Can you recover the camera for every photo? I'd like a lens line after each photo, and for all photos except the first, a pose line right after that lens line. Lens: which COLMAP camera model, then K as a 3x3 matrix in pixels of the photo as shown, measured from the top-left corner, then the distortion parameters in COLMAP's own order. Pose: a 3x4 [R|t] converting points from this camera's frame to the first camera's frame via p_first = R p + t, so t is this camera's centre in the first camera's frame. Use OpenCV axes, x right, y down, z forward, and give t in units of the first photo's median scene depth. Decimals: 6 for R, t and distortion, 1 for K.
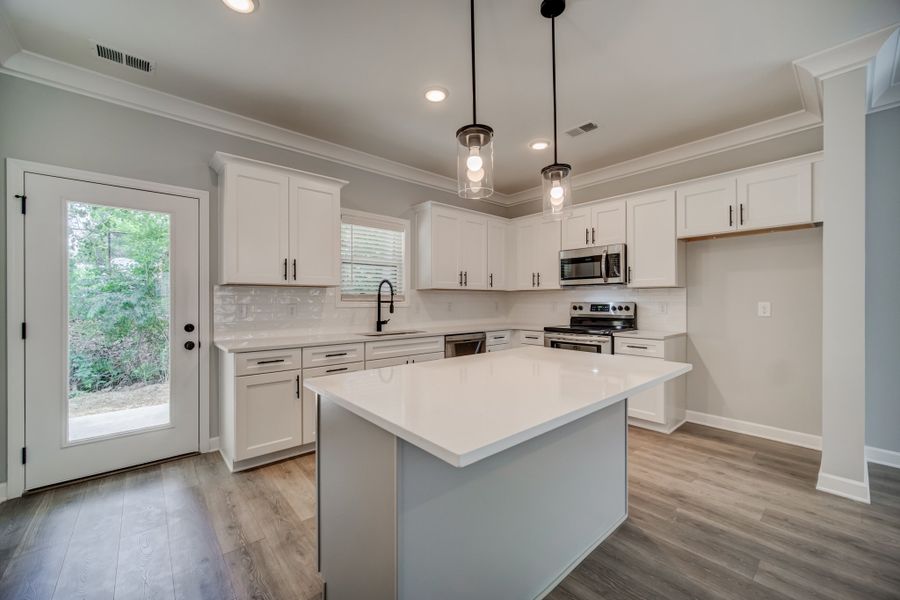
lens RADIAL K [[355.3, 0, 428.7], [0, 355.3, 299.7], [0, 0, 1]] dist [-0.004571, 0.000700]
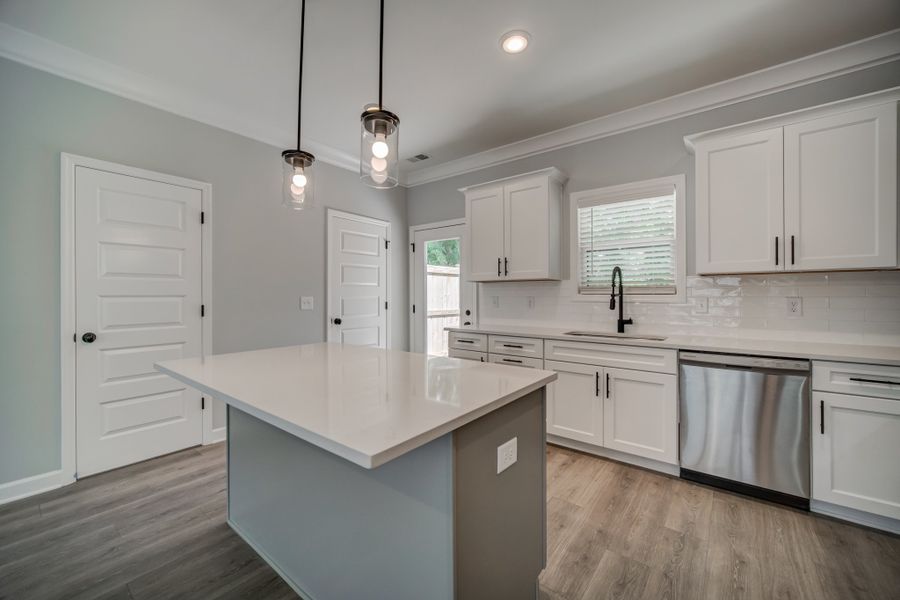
lens RADIAL K [[355.3, 0, 444.3], [0, 355.3, 293.7], [0, 0, 1]] dist [-0.004571, 0.000700]
pose [[0.208648, -0.001561, -0.977990, 0.533821], [0.004796, 0.999988, -0.000573, 0.001144], [0.977979, -0.004571, 0.208653, 0.441789]]
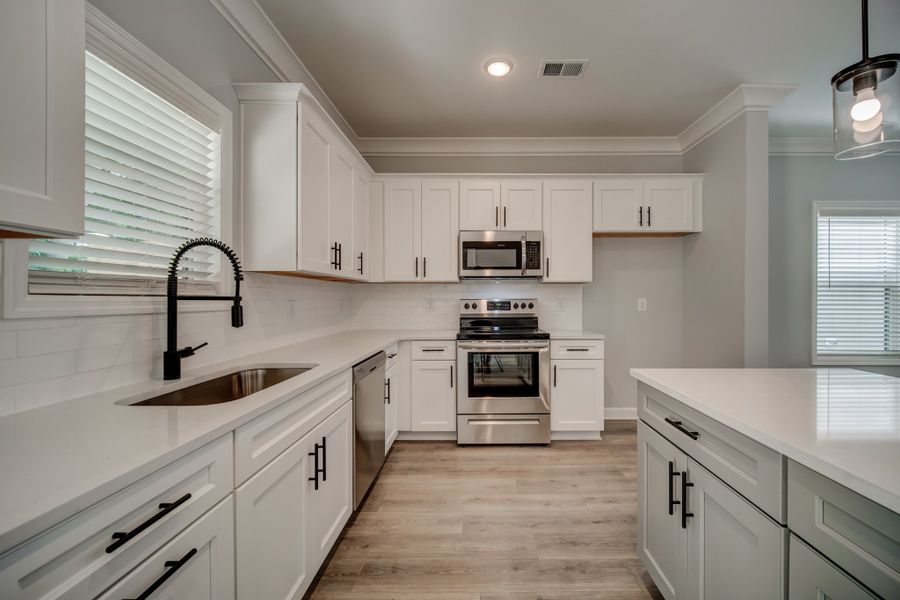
lens RADIAL K [[395.5, 0, 448.7], [0, 395.5, 298.9], [0, 0, 1]] dist [-0.001357, 0.000217]
pose [[0.625046, -0.000854, 0.780588, -0.309868], [-0.004751, 0.999977, 0.004898, 0.003242], [-0.780574, -0.006770, 0.625027, 0.519972]]
